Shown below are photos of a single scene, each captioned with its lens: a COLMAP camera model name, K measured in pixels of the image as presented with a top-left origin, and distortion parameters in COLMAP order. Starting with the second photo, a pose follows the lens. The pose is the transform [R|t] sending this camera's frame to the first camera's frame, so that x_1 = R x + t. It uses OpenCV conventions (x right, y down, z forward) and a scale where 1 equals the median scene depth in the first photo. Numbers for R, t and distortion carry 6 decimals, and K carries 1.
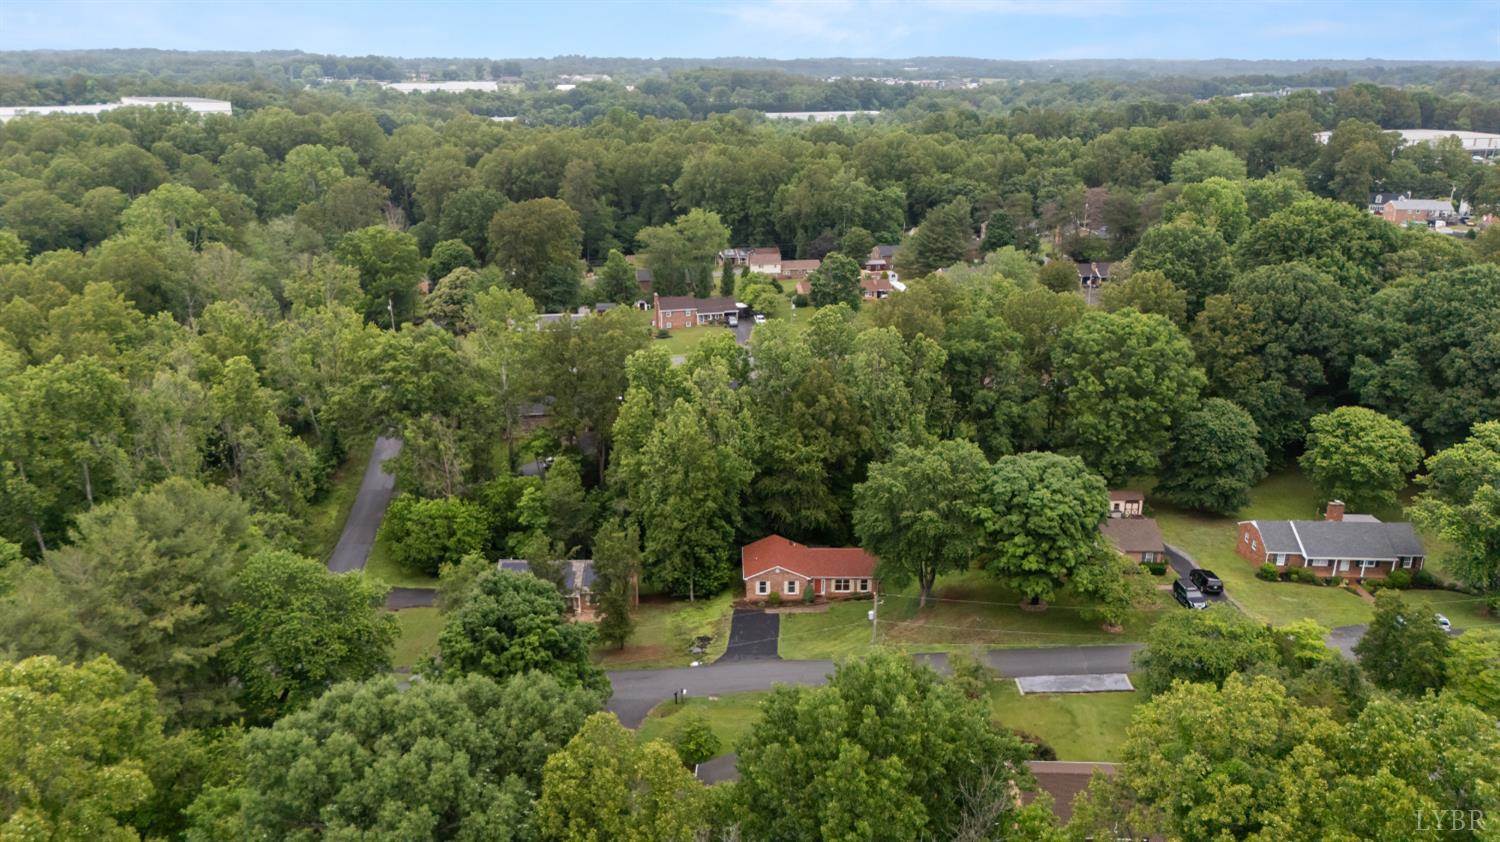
lens RADIAL K [[1103.1, 0, 750.0], [0, 1103.1, 421.0], [0, 0, 1]] dist [0.080572, -0.088765]
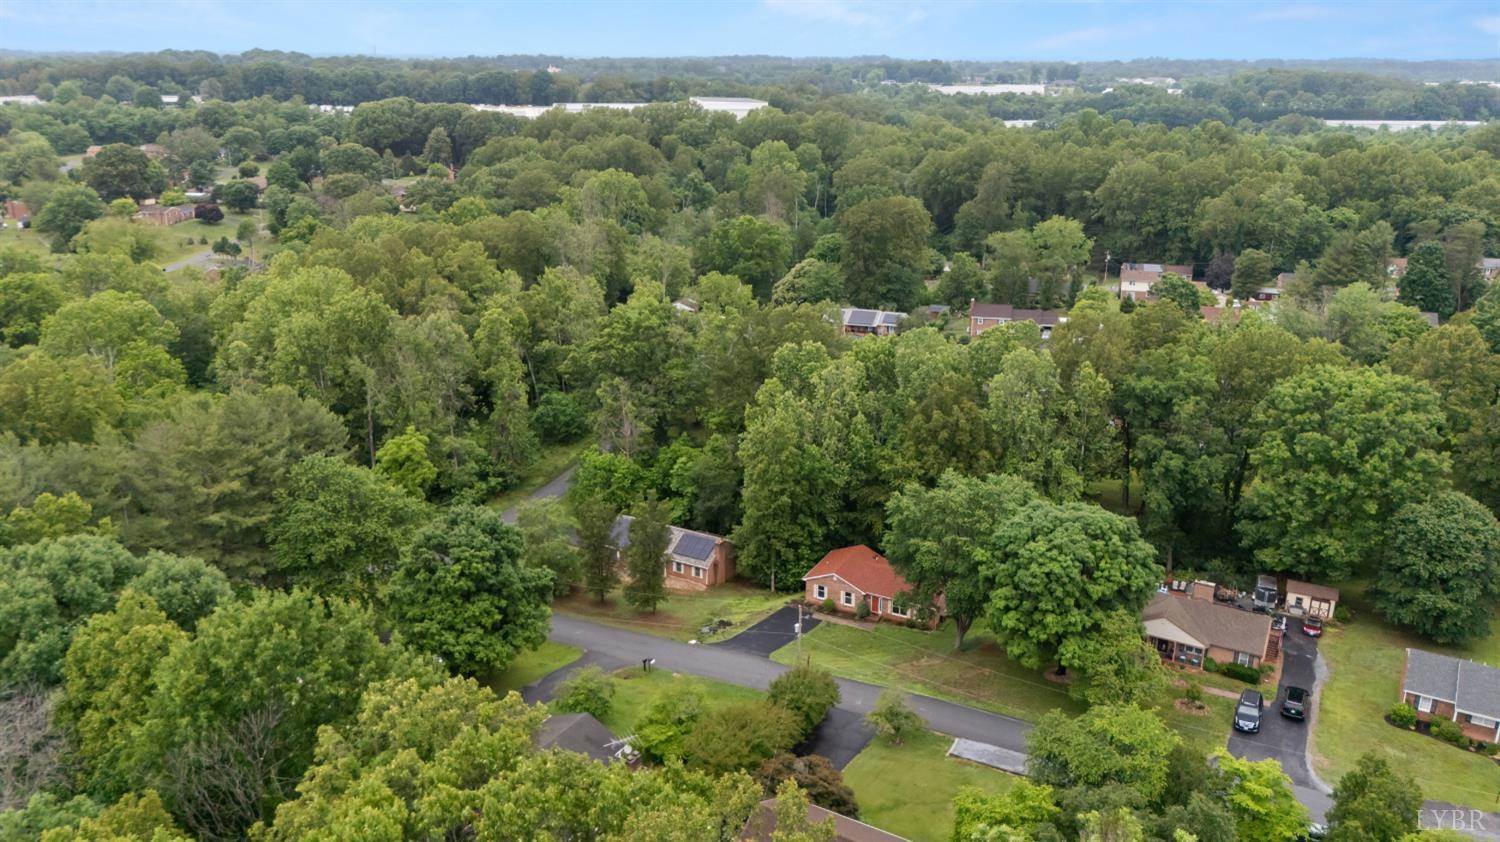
lens RADIAL K [[1103.1, 0, 750.0], [0, 1103.1, 421.0], [0, 0, 1]] dist [0.080572, -0.088765]
pose [[0.876267, 0.151565, -0.457367, 0.344348], [-0.152899, 0.987645, 0.034353, -0.021718], [0.456922, 0.039829, 0.888614, 0.079090]]
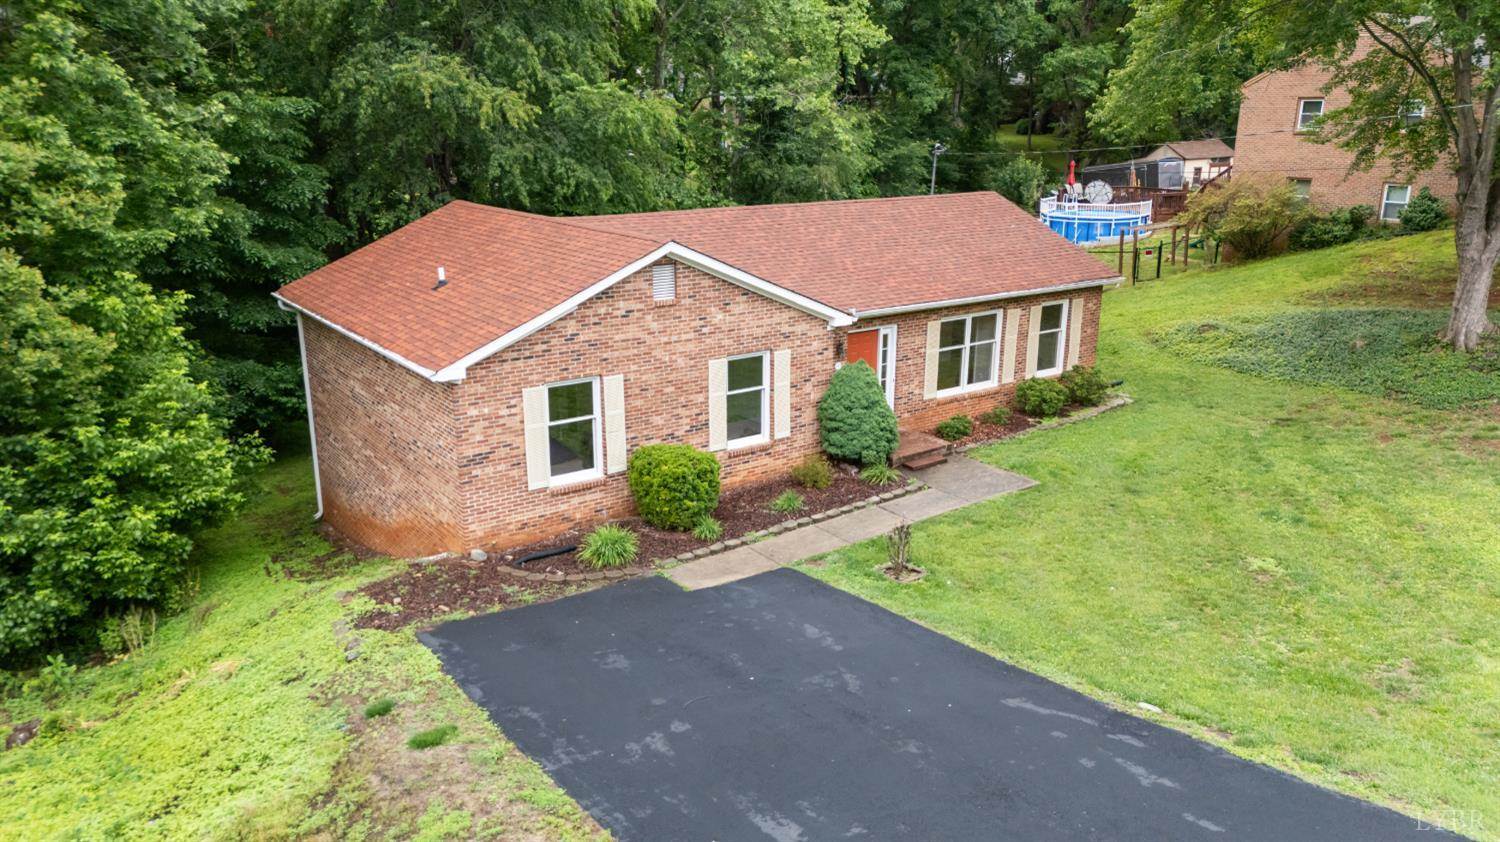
lens RADIAL K [[1103.1, 0, 750.0], [0, 1103.1, 421.0], [0, 0, 1]] dist [0.080572, -0.088765]
pose [[0.812763, -0.150329, 0.562866, -0.041642], [0.174324, 0.984624, 0.011252, 0.136024], [-0.555903, 0.088976, 0.826472, 0.786032]]
